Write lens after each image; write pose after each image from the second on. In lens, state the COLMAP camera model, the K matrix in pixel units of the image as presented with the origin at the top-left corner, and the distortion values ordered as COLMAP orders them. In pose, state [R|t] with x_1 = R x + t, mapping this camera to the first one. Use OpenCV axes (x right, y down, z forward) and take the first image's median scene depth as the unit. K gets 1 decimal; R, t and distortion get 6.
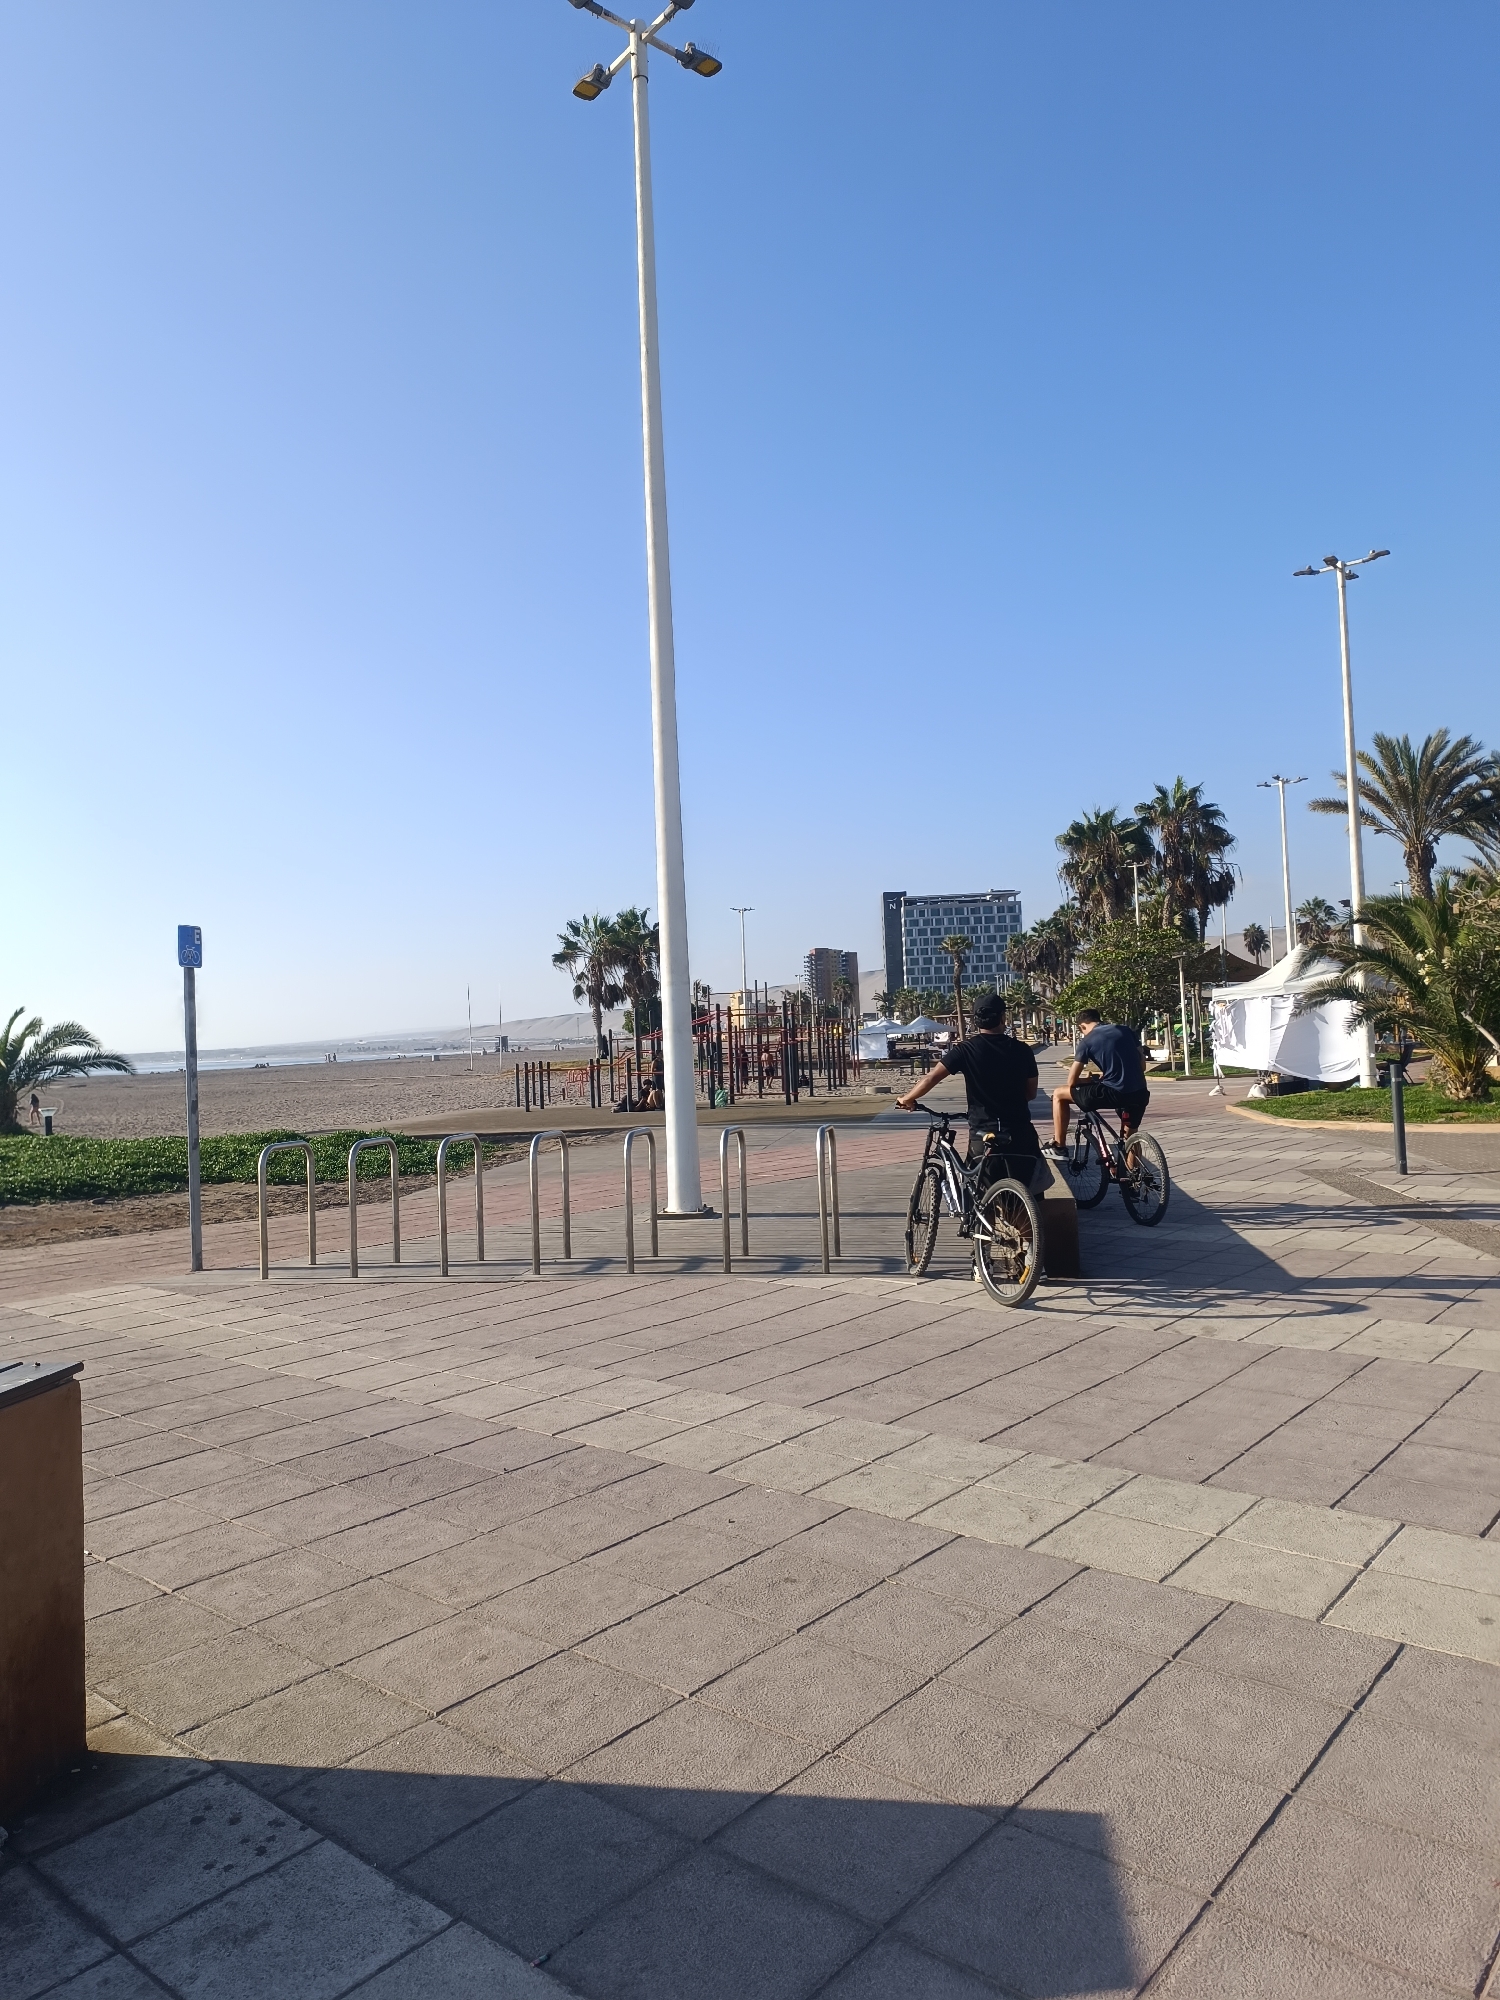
lens RADIAL K [[1391.4, 0, 747.4], [0, 1391.4, 997.7], [0, 0, 1]] dist [0.000632, -0.000047]
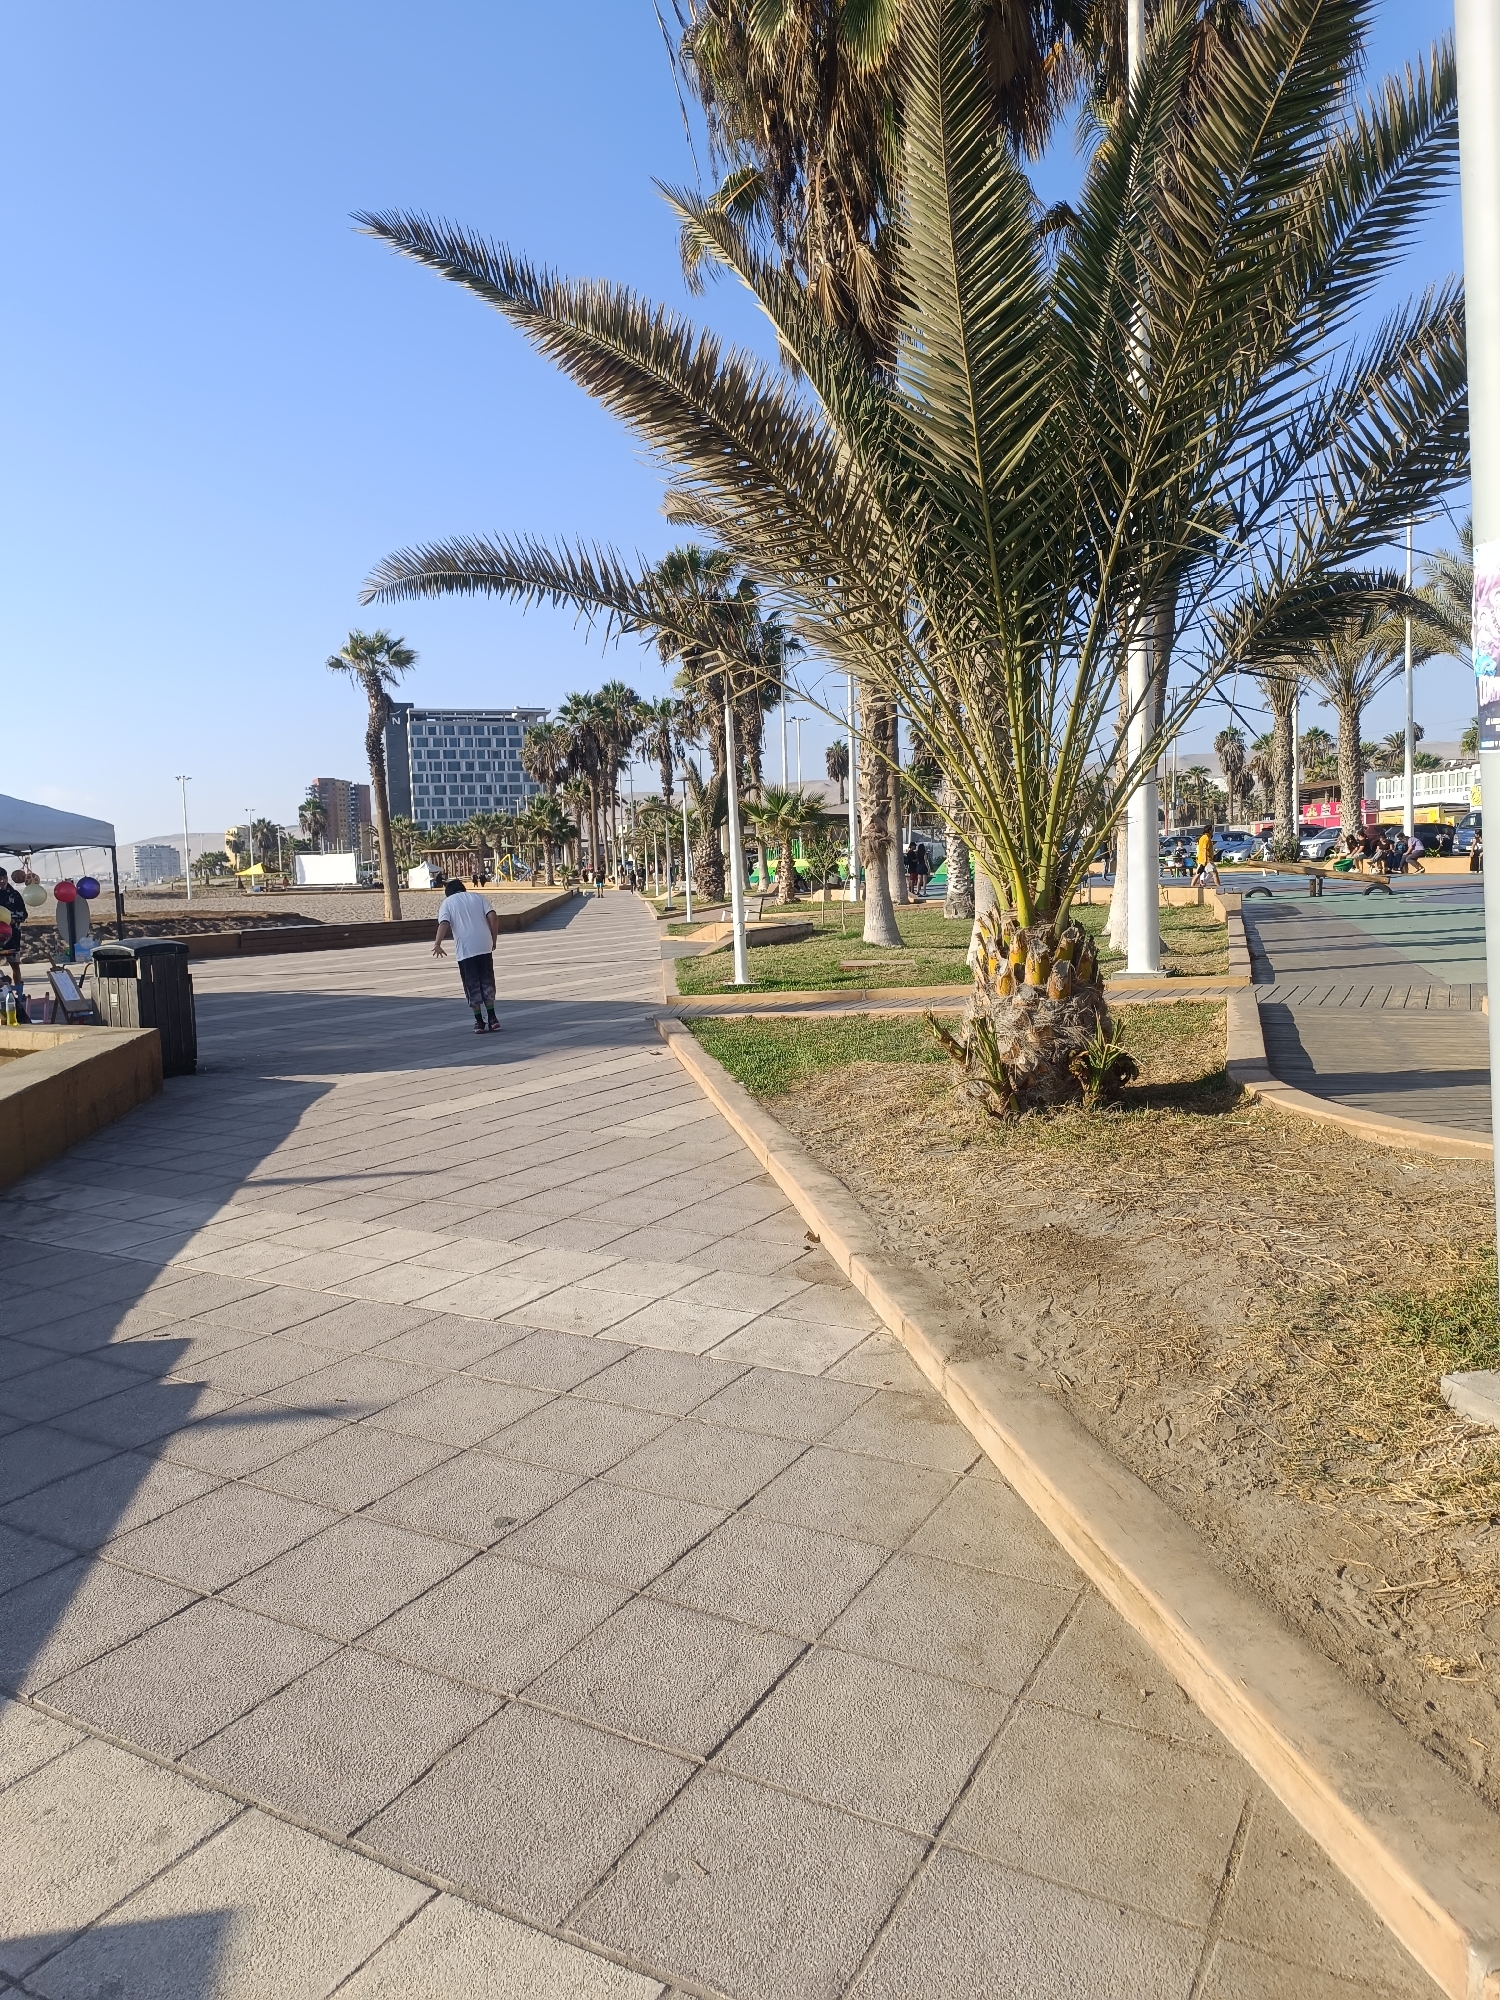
lens RADIAL K [[1391.4, 0, 748.5], [0, 1391.4, 1000.6], [0, 0, 1]] dist [0.000632, -0.000047]
pose [[0.945505, -0.018552, 0.325079, 0.031461], [-0.018077, 0.993845, 0.109295, 0.004487], [-0.325106, -0.109215, 0.939350, 0.148391]]
